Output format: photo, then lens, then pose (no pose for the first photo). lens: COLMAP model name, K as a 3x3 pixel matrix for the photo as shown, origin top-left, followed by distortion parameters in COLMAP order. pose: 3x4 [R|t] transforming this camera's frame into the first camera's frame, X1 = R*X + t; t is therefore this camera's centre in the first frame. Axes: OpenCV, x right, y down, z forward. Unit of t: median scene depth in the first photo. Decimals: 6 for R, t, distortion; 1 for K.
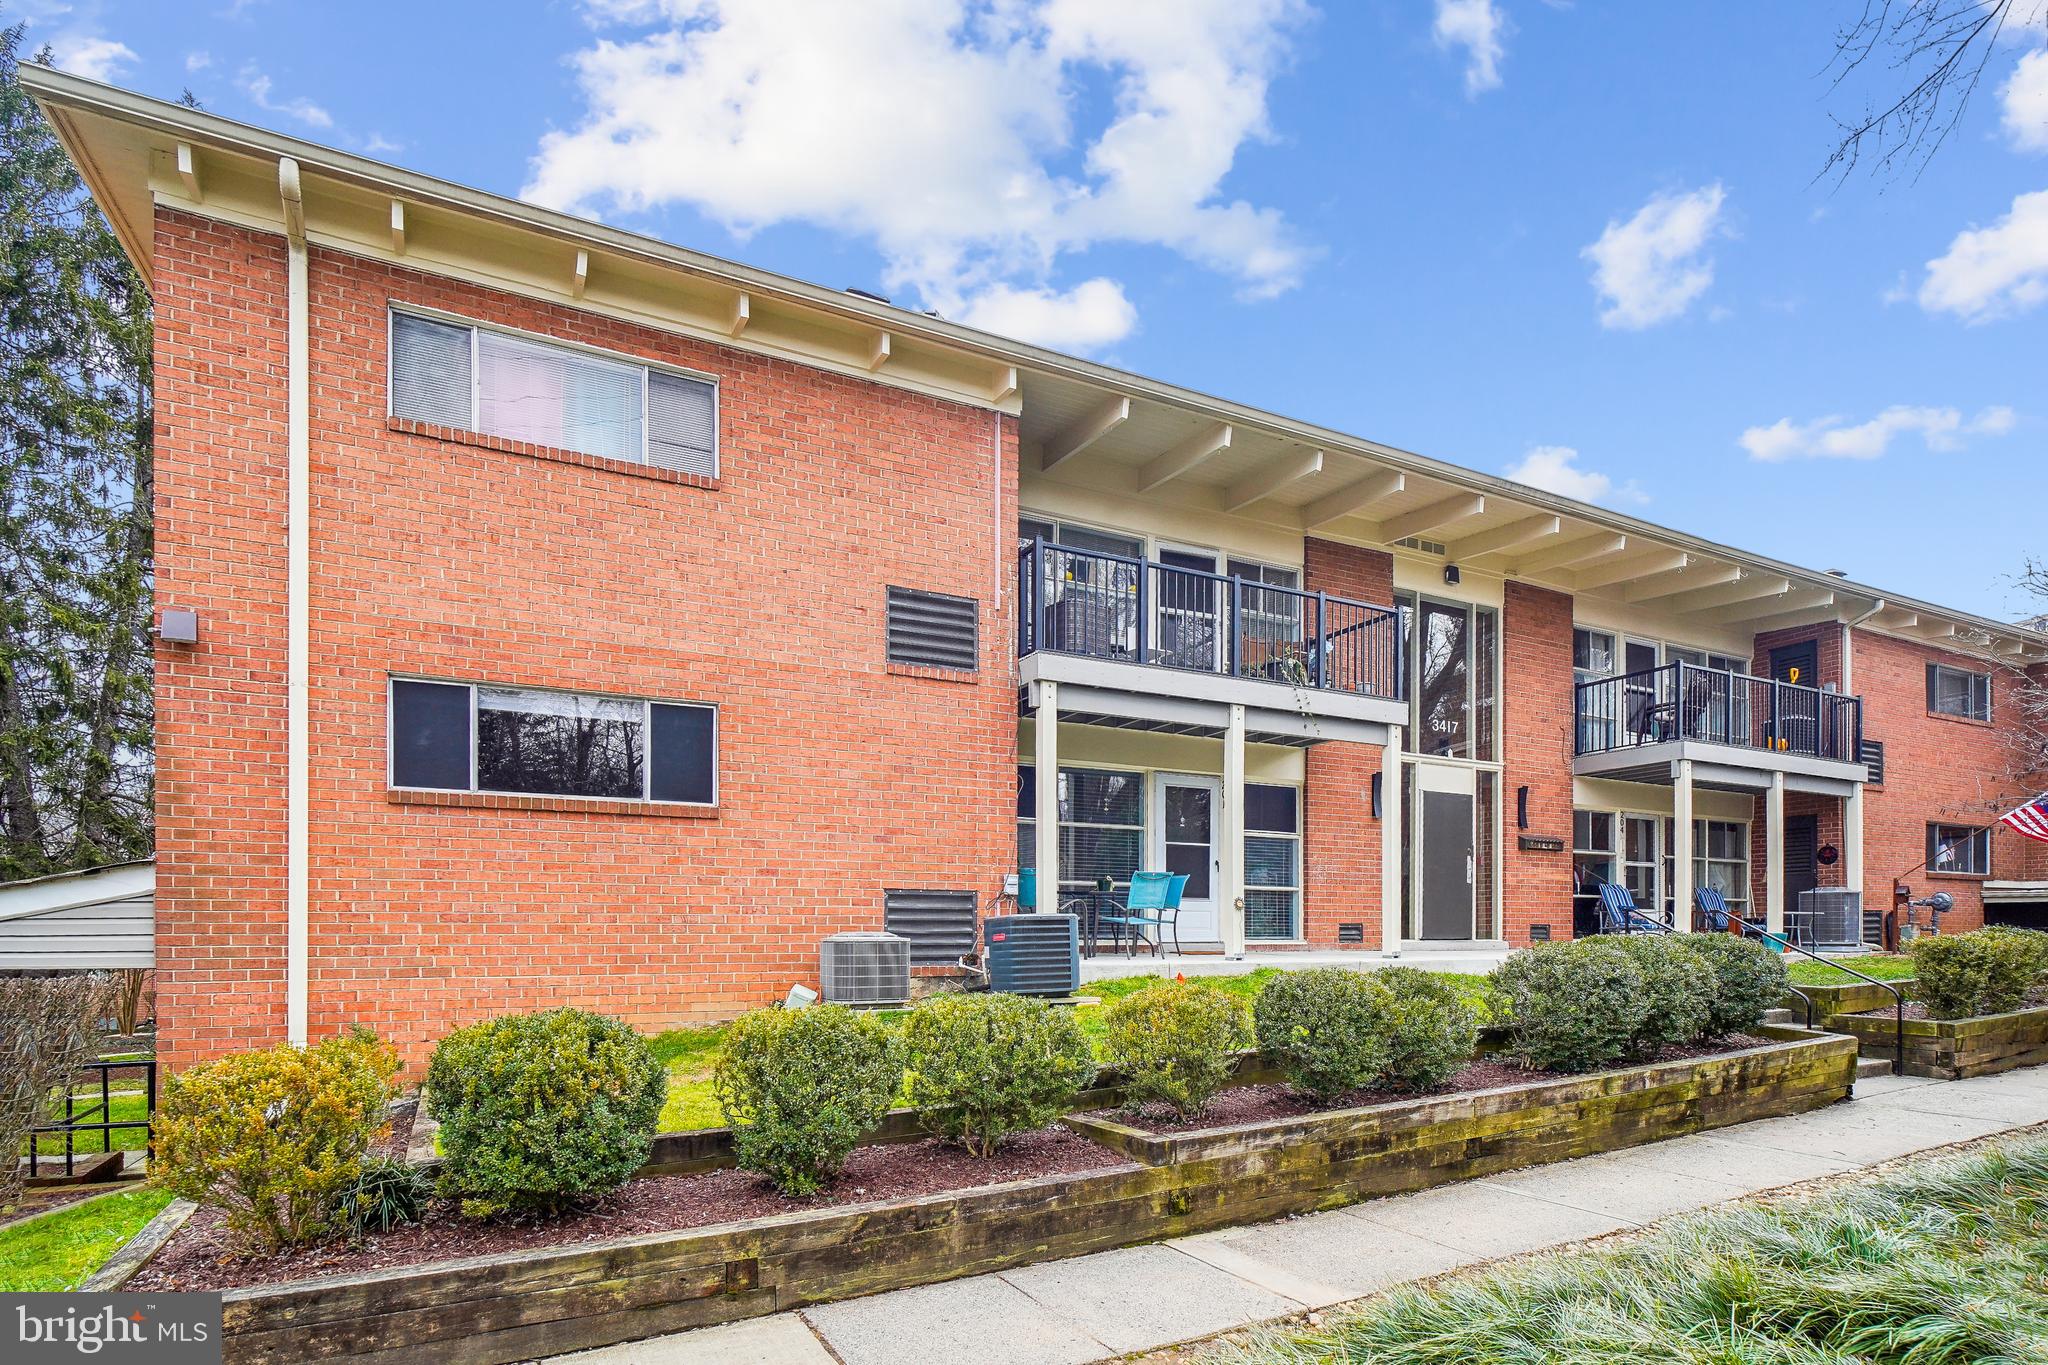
lens RADIAL K [[1109.3, 0, 1030.2], [0, 1109.3, 664.0], [0, 0, 1]] dist [-0.059571, 0.035107]
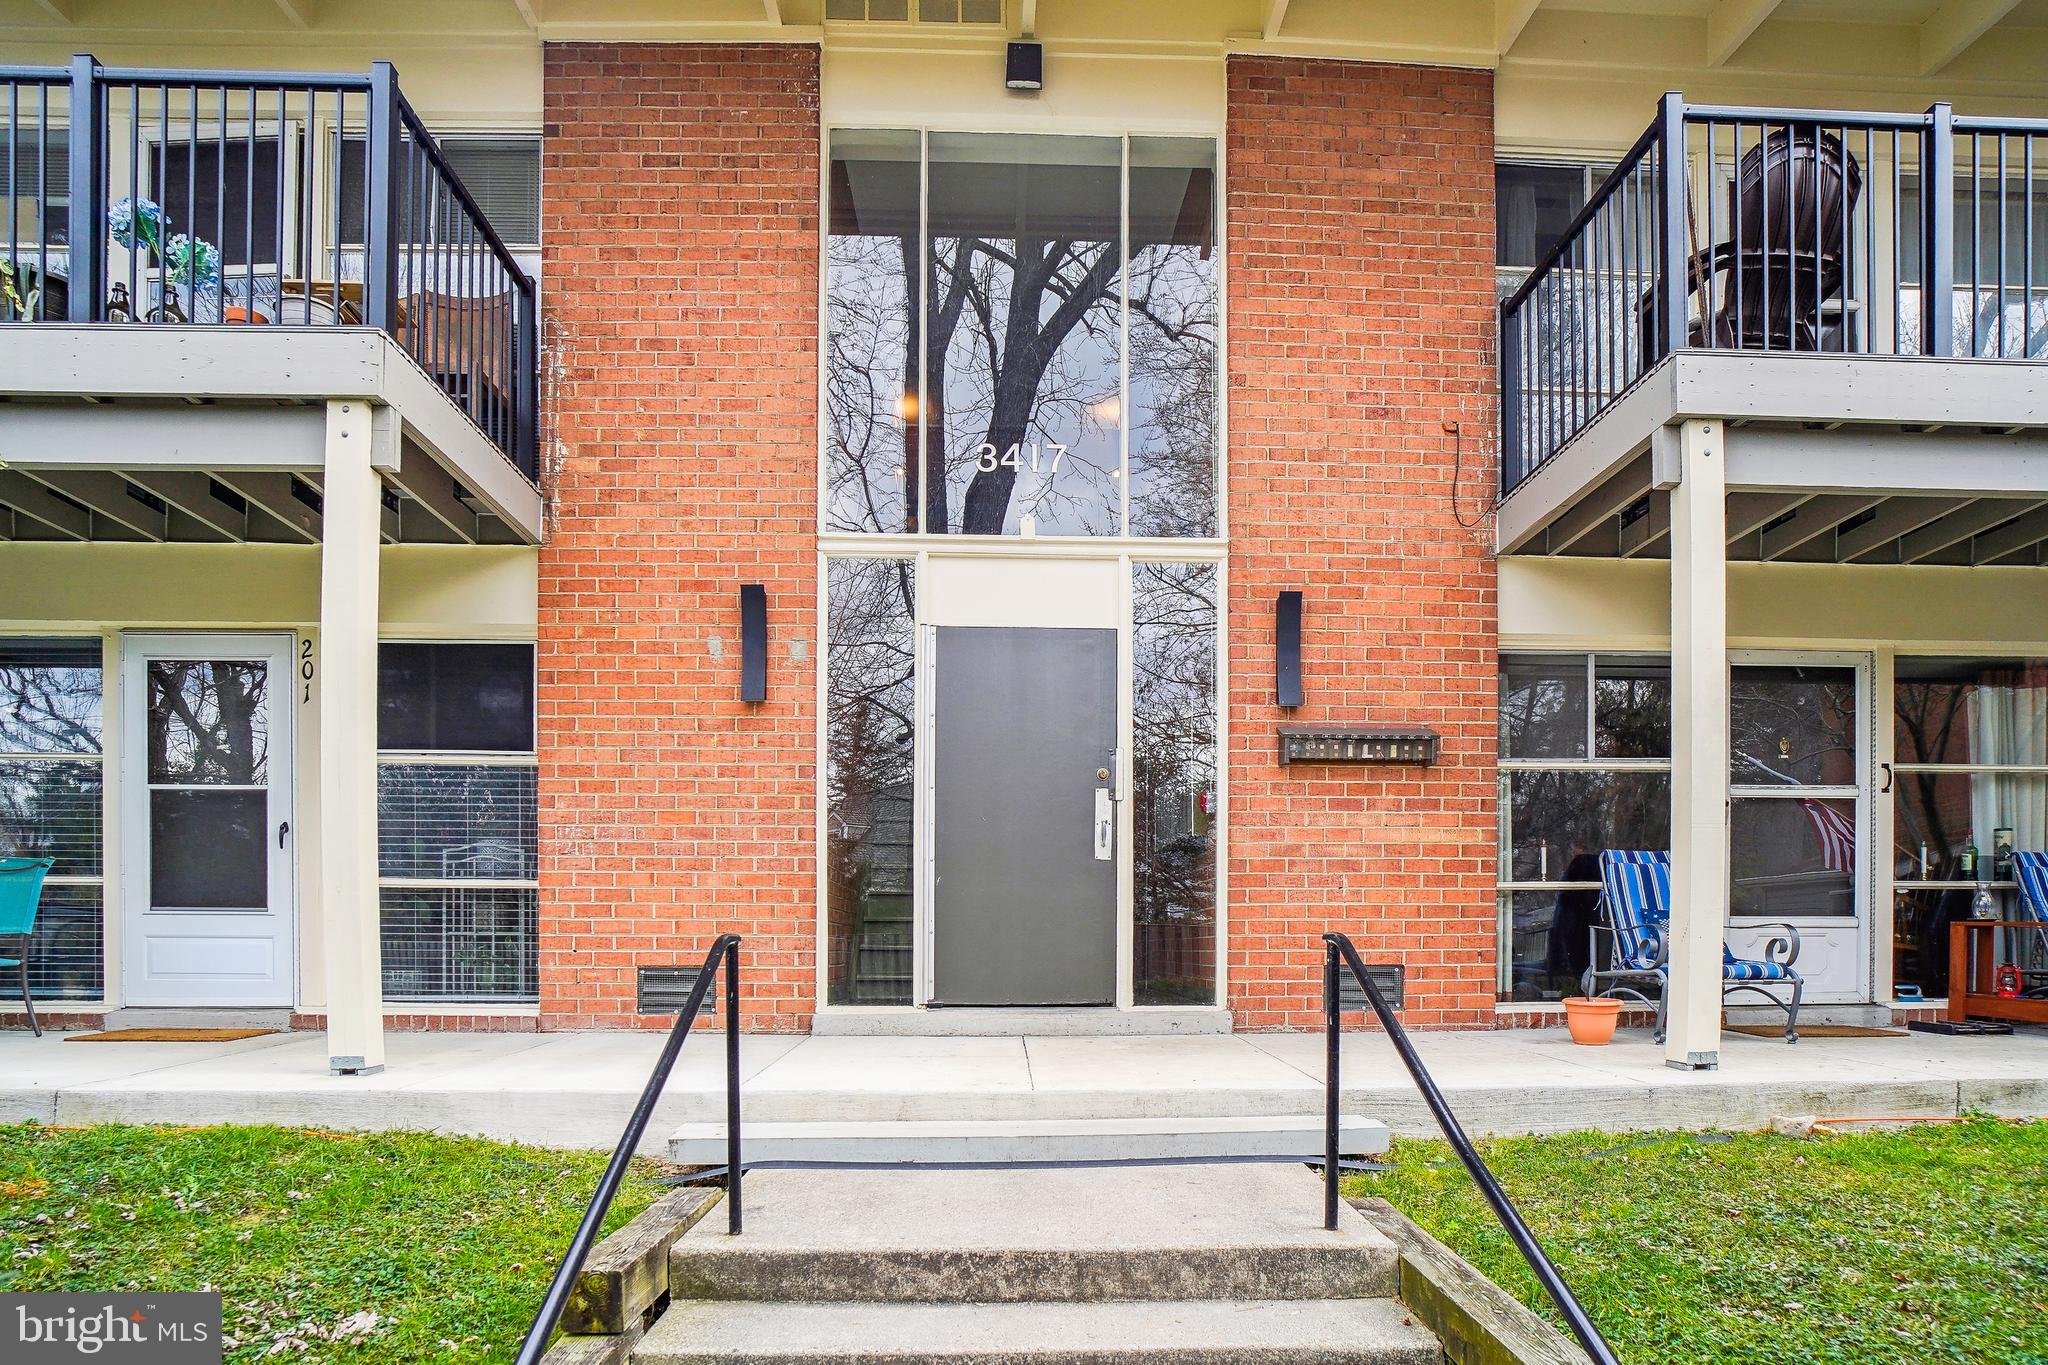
lens RADIAL K [[1092.0, 0, 1024.0], [0, 1092.0, 682.5], [0, 0, 1]] dist [-0.028652, -0.000001]
pose [[0.905902, -0.076513, -0.416517, 0.528903], [0.105813, 0.993242, 0.047683, 0.116213], [0.410054, -0.087269, 0.907877, 0.641738]]
